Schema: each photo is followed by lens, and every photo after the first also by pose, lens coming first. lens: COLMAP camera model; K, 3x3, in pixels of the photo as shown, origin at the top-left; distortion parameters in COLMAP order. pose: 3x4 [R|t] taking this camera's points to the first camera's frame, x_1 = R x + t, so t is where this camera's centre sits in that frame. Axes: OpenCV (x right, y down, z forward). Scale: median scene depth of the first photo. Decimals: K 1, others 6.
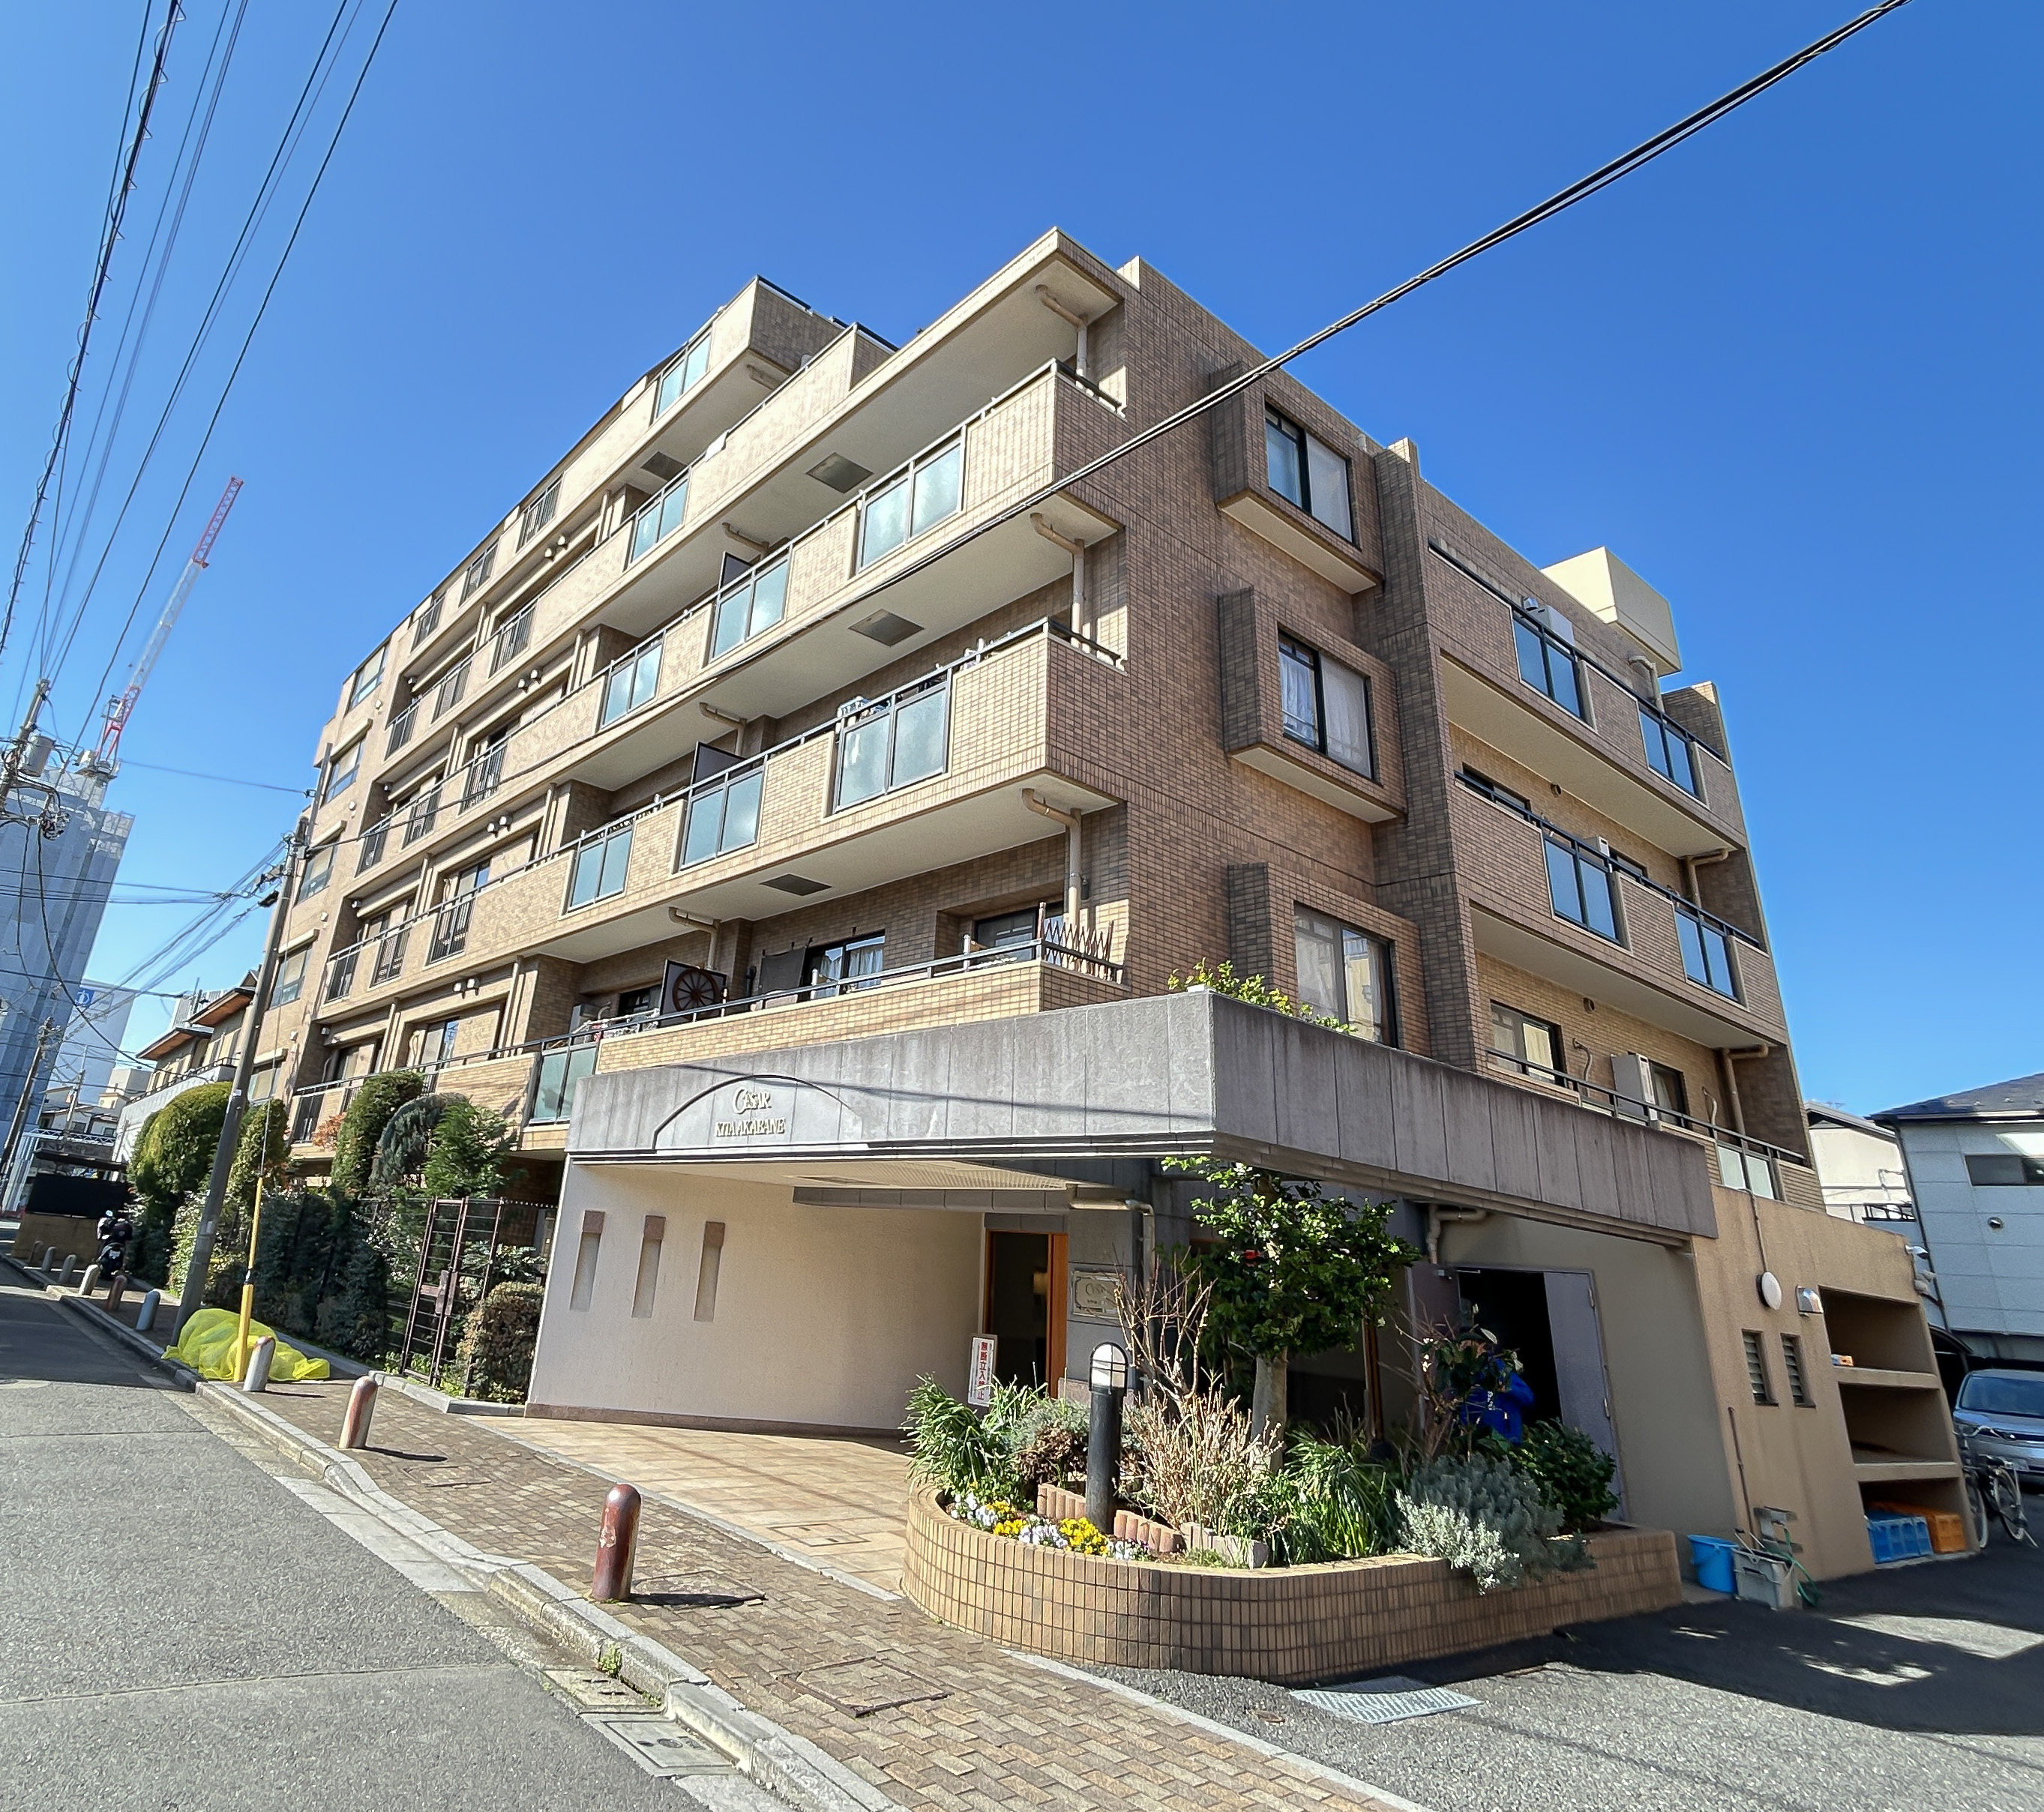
lens RADIAL K [[1290.3, 0, 1022.0], [0, 1290.3, 906.0], [0, 0, 1]] dist [0.120261, 0.000005]
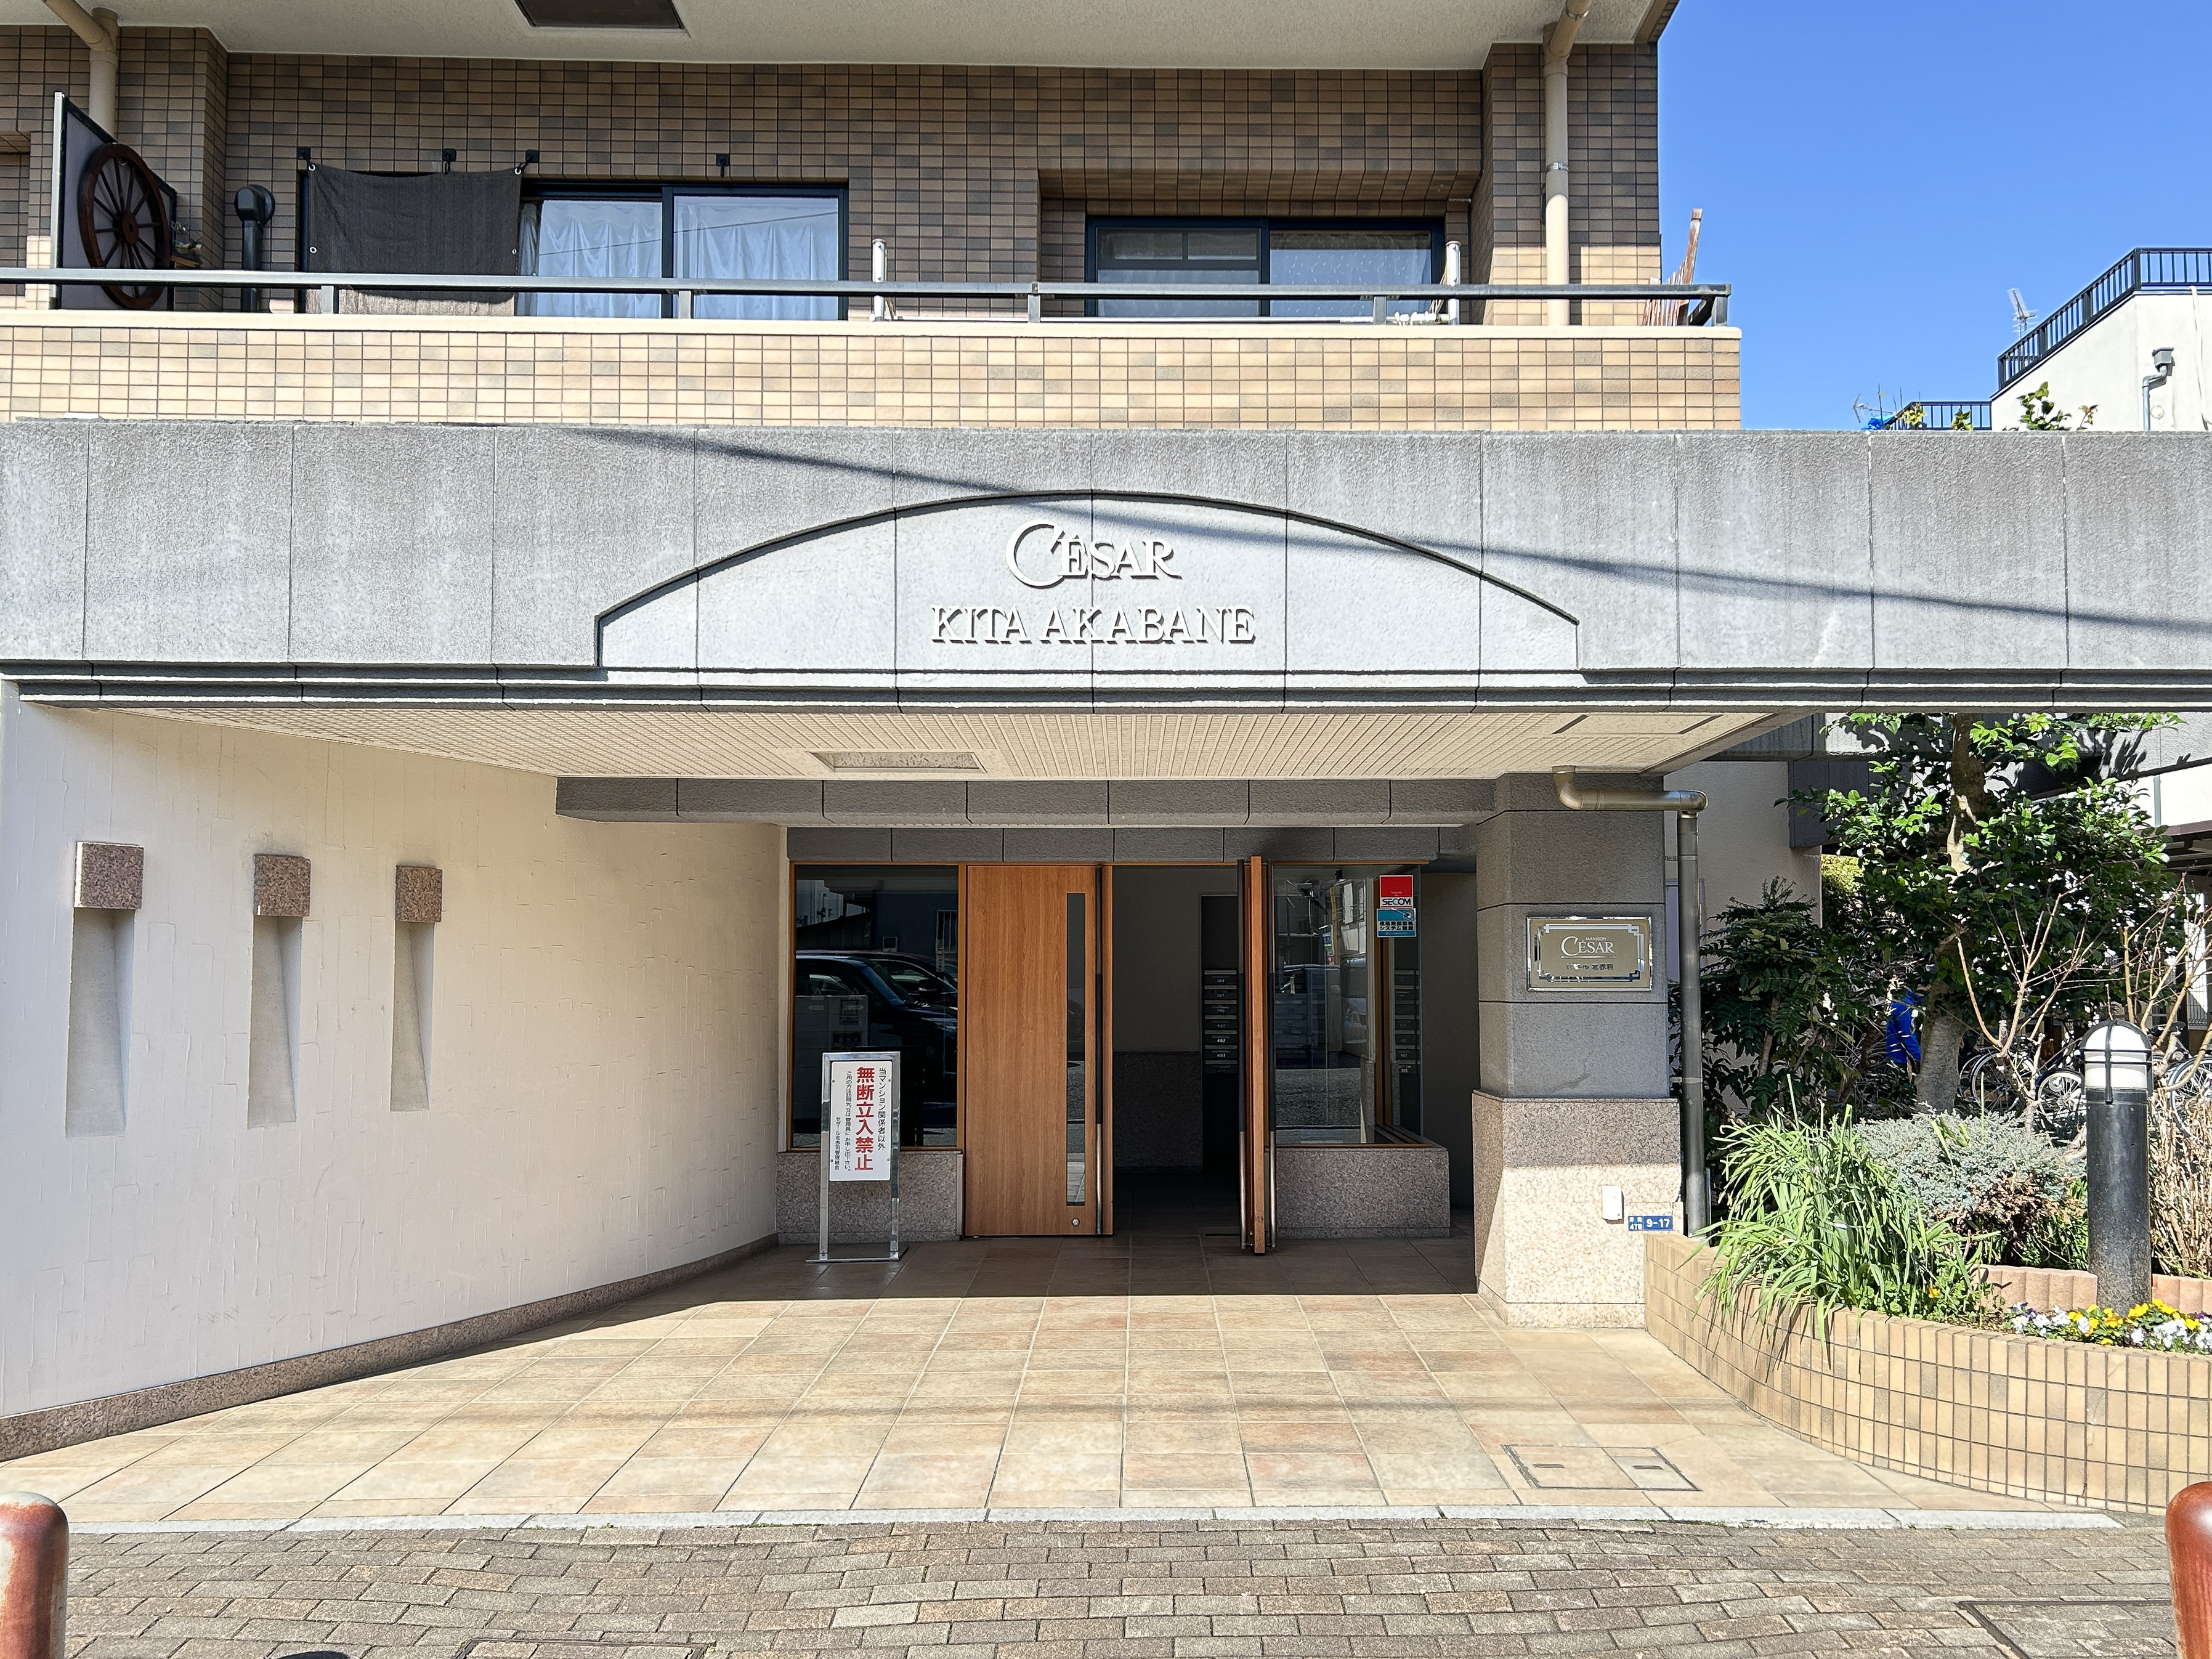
lens RADIAL K [[1733.1, 0, 1106.0], [0, 1733.1, 829.5], [0, 0, 1]] dist [0.025007, 0.001475]
pose [[0.628228, -0.032309, 0.777358, -0.532485], [-0.154063, 0.974187, 0.164997, 0.124949], [-0.762623, -0.223418, 0.607034, 0.576776]]
